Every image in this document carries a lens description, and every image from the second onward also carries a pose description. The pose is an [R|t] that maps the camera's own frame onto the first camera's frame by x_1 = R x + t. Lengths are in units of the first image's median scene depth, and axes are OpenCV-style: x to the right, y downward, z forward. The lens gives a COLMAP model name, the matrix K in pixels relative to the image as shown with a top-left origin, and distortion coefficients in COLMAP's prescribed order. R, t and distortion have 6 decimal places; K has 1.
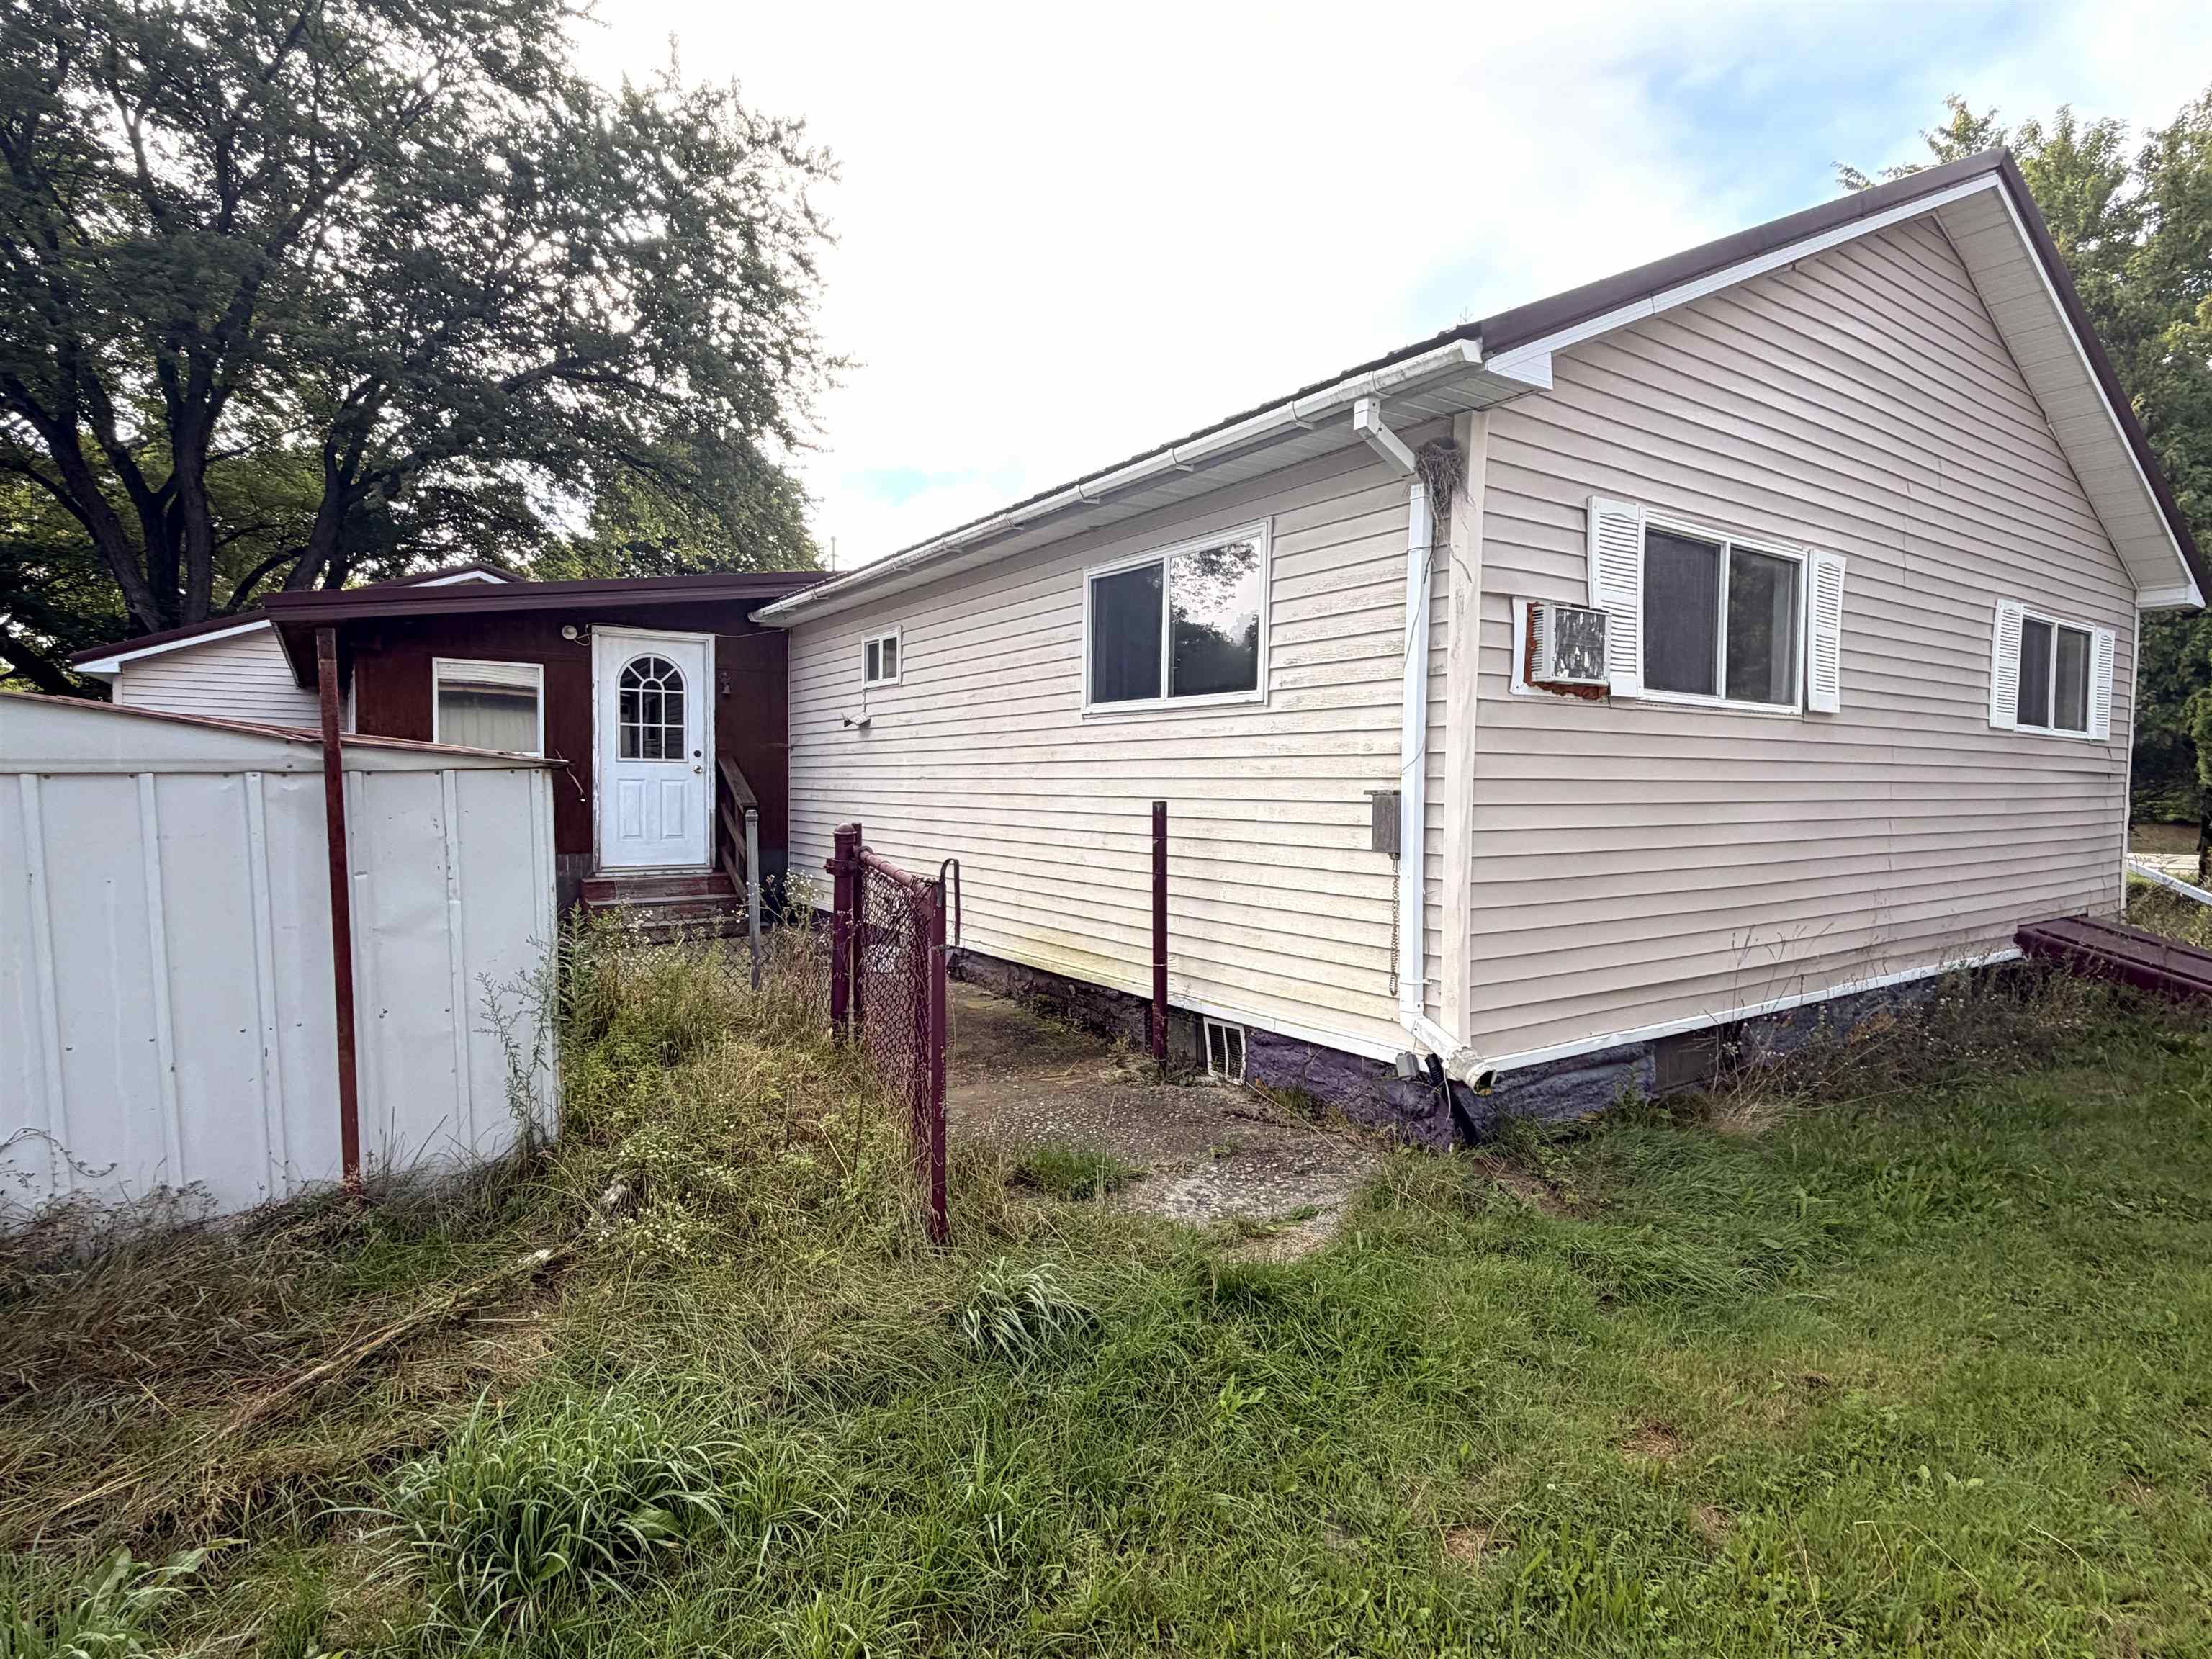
lens RADIAL K [[1124.4, 0, 1105.5], [0, 1124.4, 842.0], [0, 0, 1]] dist [-0.000972, -0.000181]
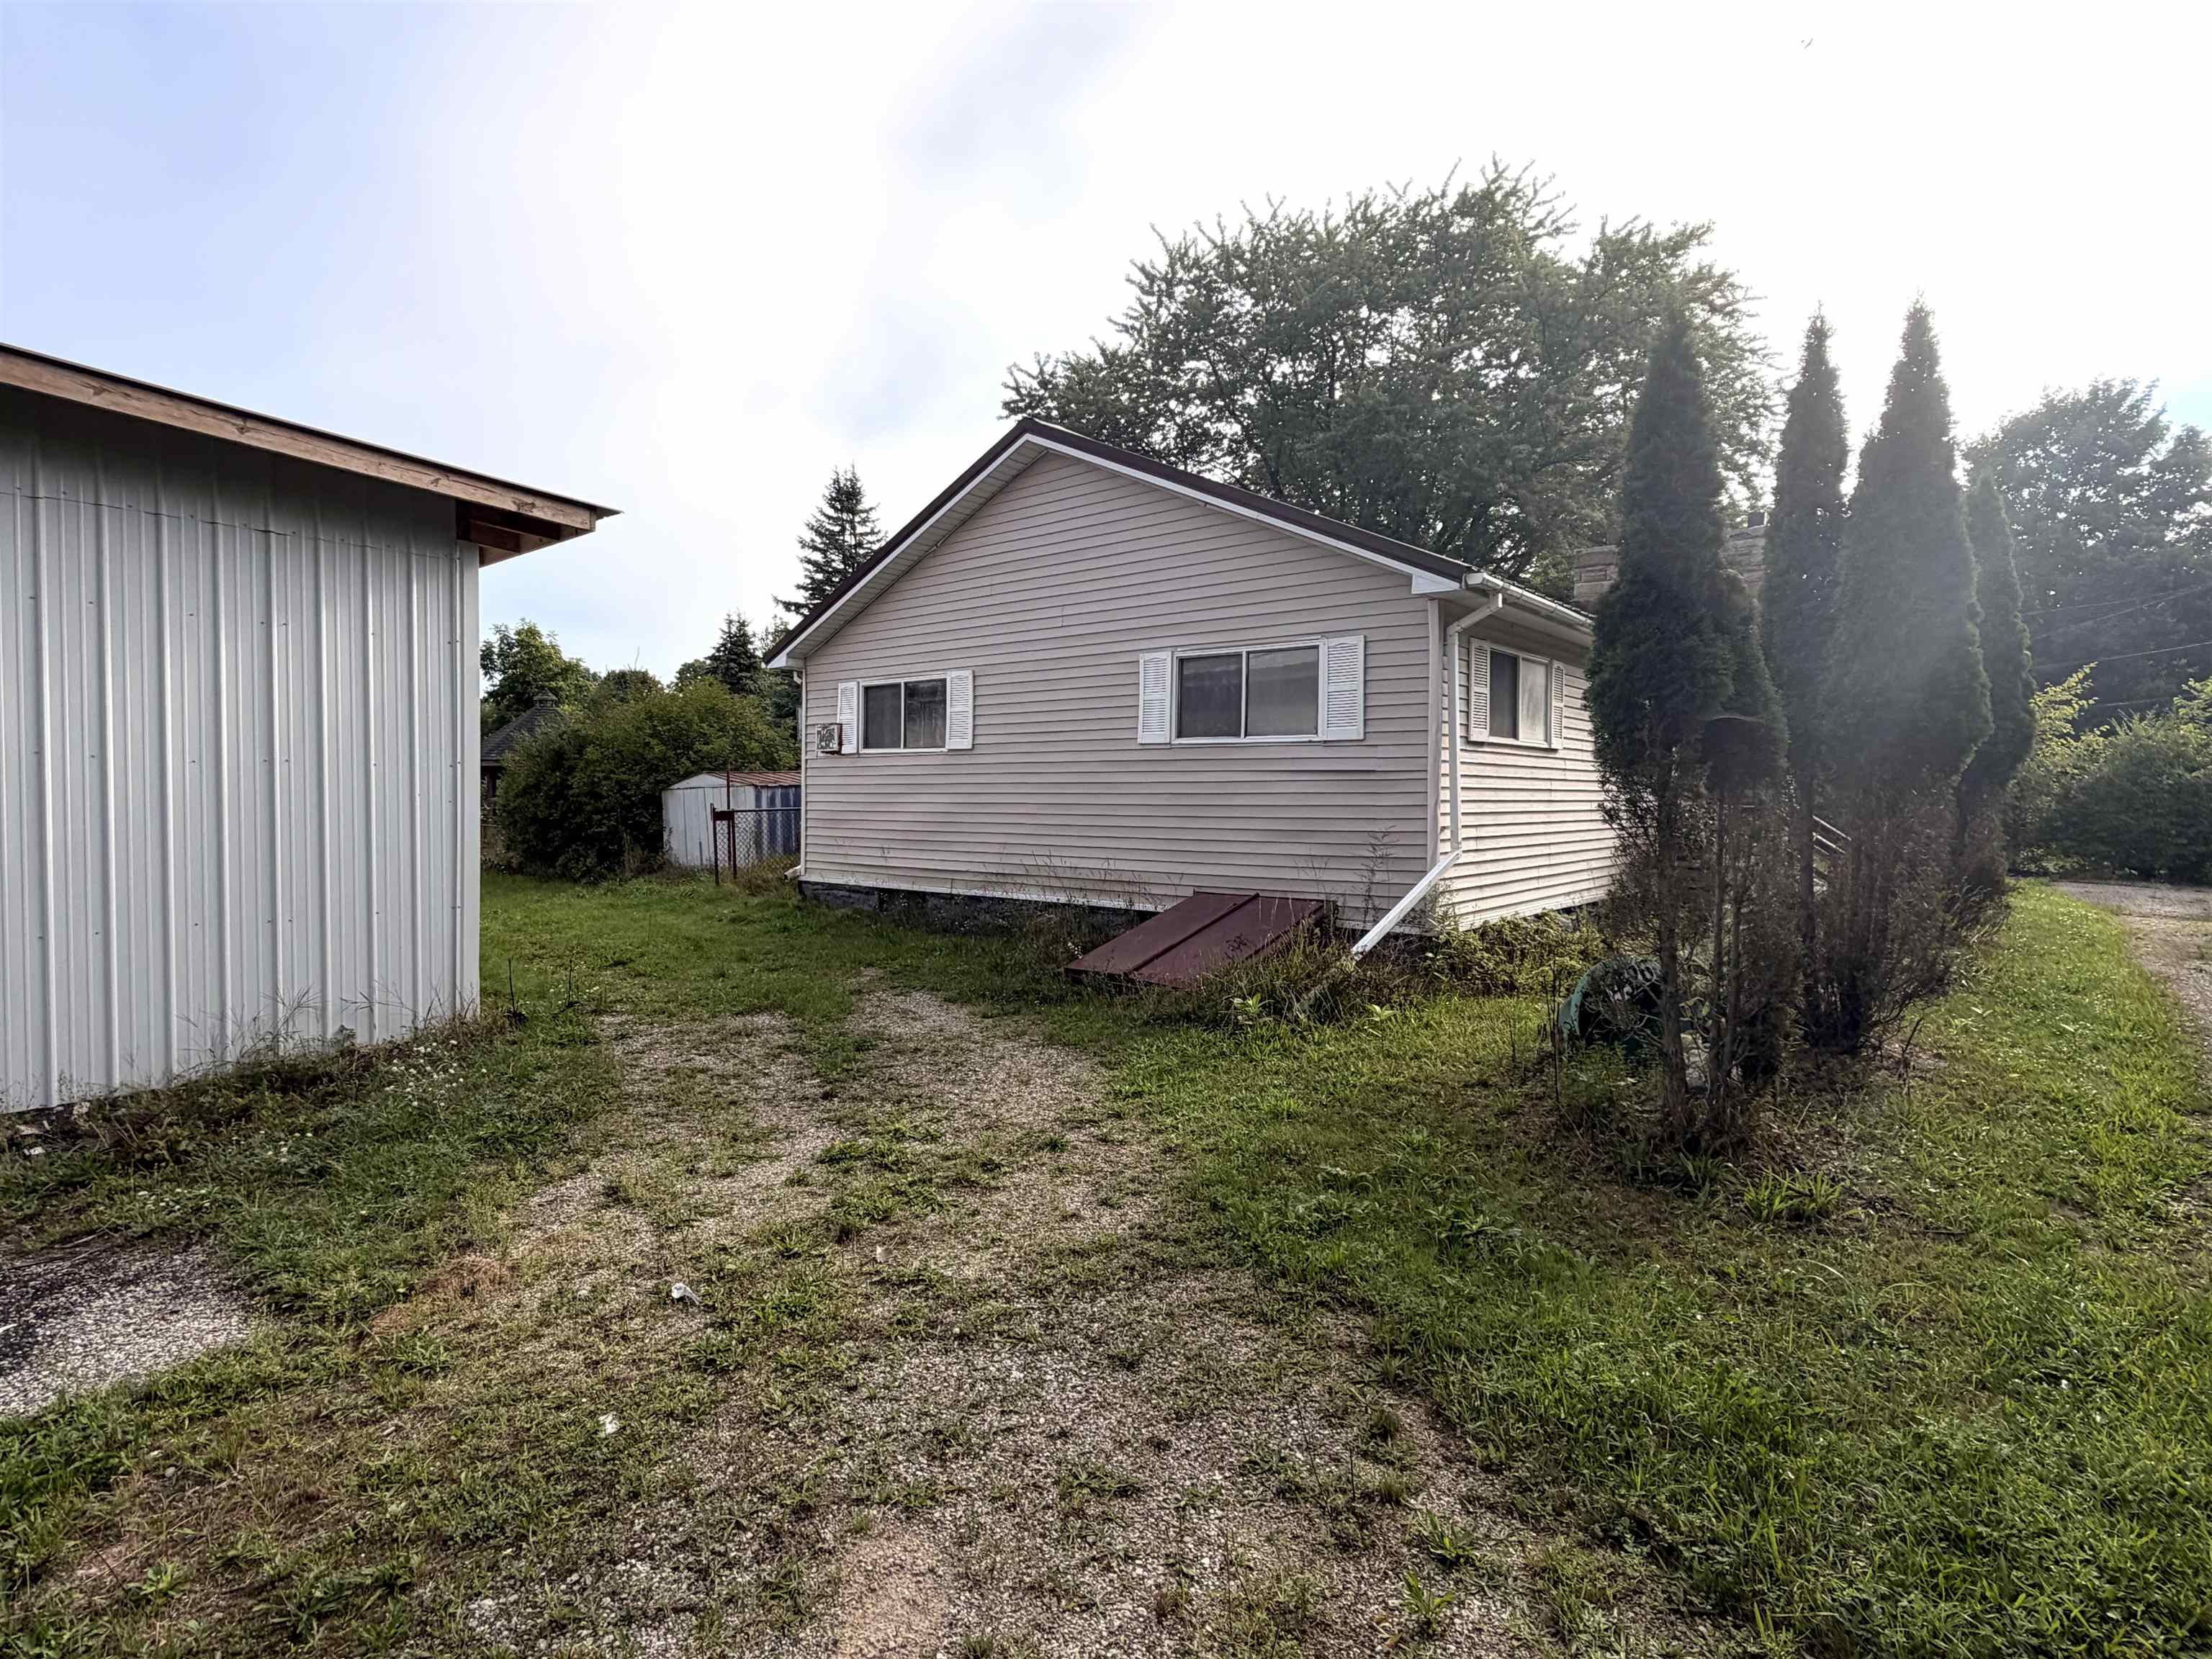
lens RADIAL K [[1124.4, 0, 1106.6], [0, 1124.4, 828.4], [0, 0, 1]] dist [-0.000972, -0.000181]
pose [[0.273634, 0.020757, -0.961610, 2.631158], [-0.058244, 0.998290, 0.004975, 0.001396], [0.960069, 0.054647, 0.274375, 0.701990]]
